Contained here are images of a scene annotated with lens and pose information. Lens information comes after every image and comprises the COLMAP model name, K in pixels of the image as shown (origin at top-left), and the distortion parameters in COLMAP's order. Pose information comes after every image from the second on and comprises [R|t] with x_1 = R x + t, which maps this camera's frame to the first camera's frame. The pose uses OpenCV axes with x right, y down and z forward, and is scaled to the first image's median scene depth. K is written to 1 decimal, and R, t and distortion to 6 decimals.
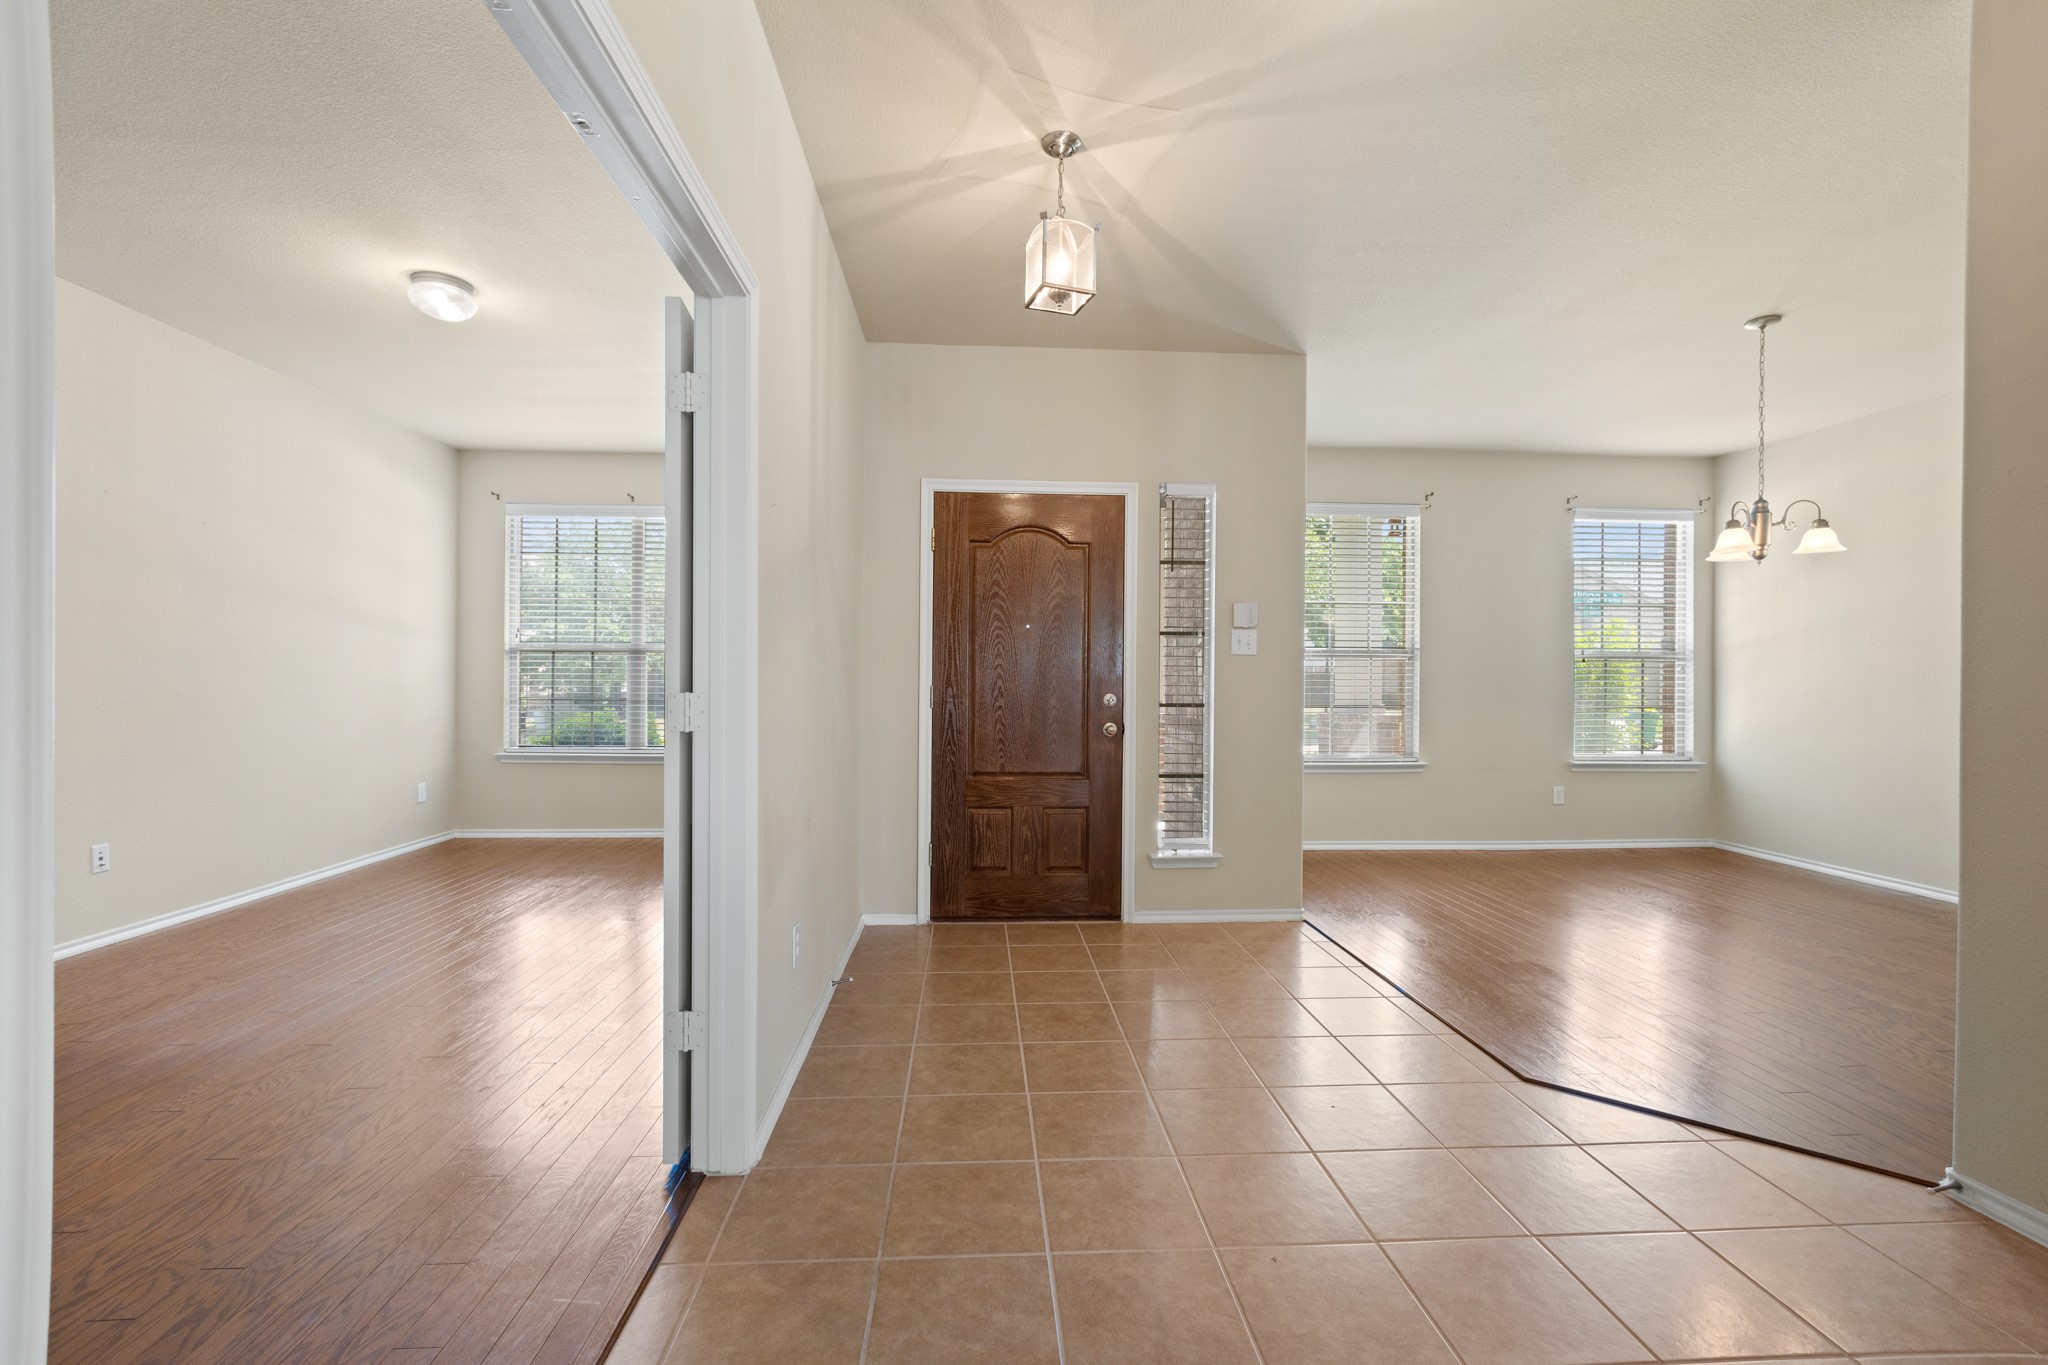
lens RADIAL K [[893.1, 0, 1009.9], [0, 893.1, 688.1], [0, 0, 1]] dist [-0.008974, -0.000056]
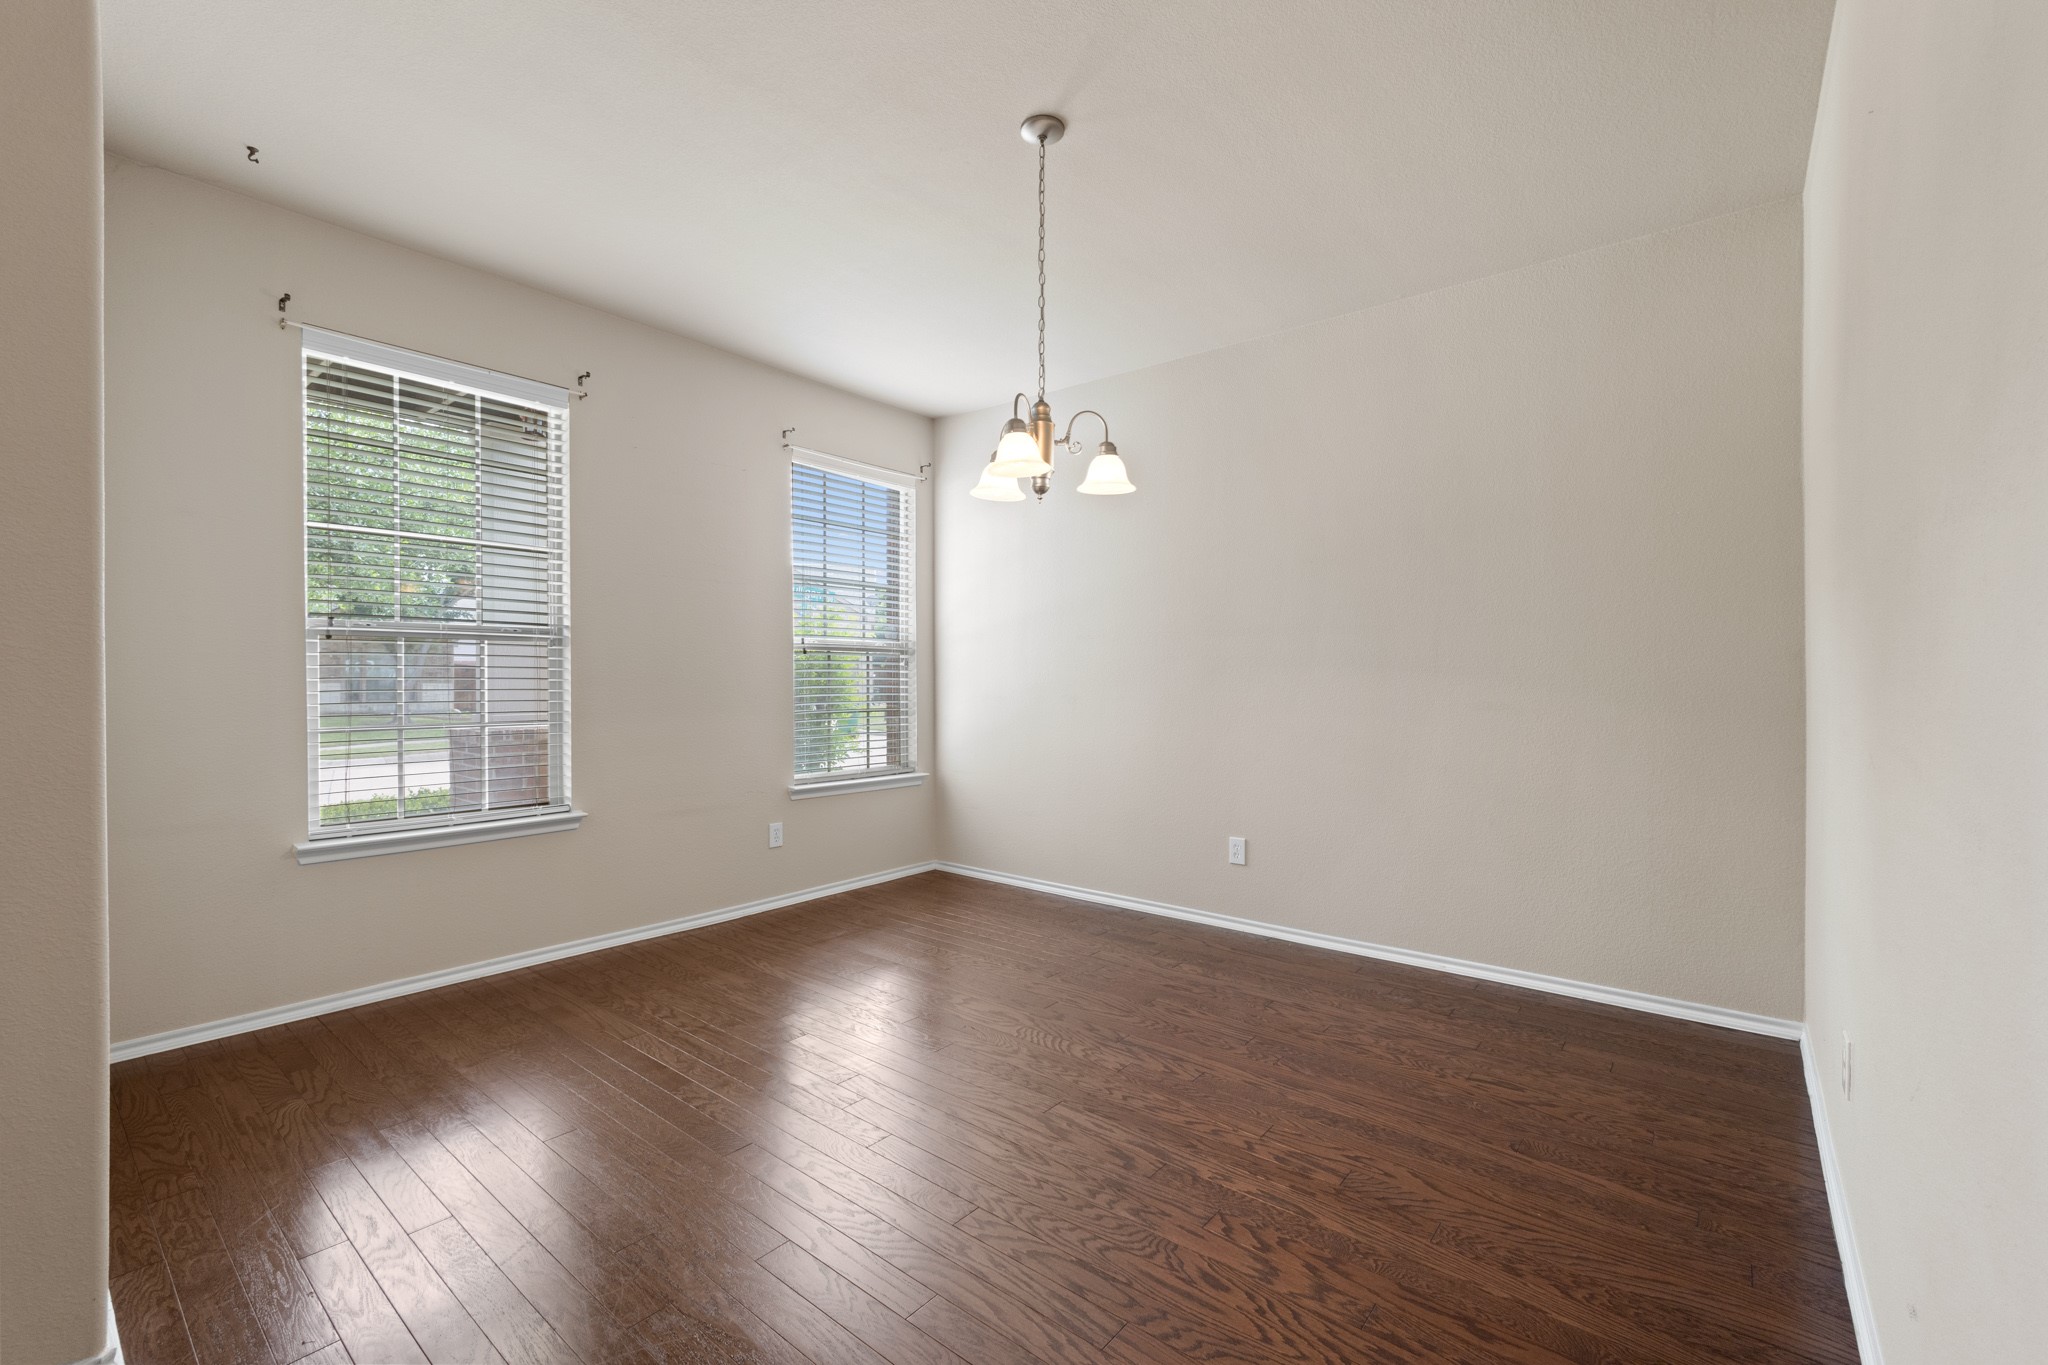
lens RADIAL K [[893.1, 0, 1019.3], [0, 893.1, 683.0], [0, 0, 1]] dist [-0.008974, -0.000056]
pose [[0.687921, -0.008008, 0.725742, 0.226819], [0.009240, 0.999955, 0.002274, -0.004533], [-0.725727, 0.005142, 0.687964, 0.356198]]
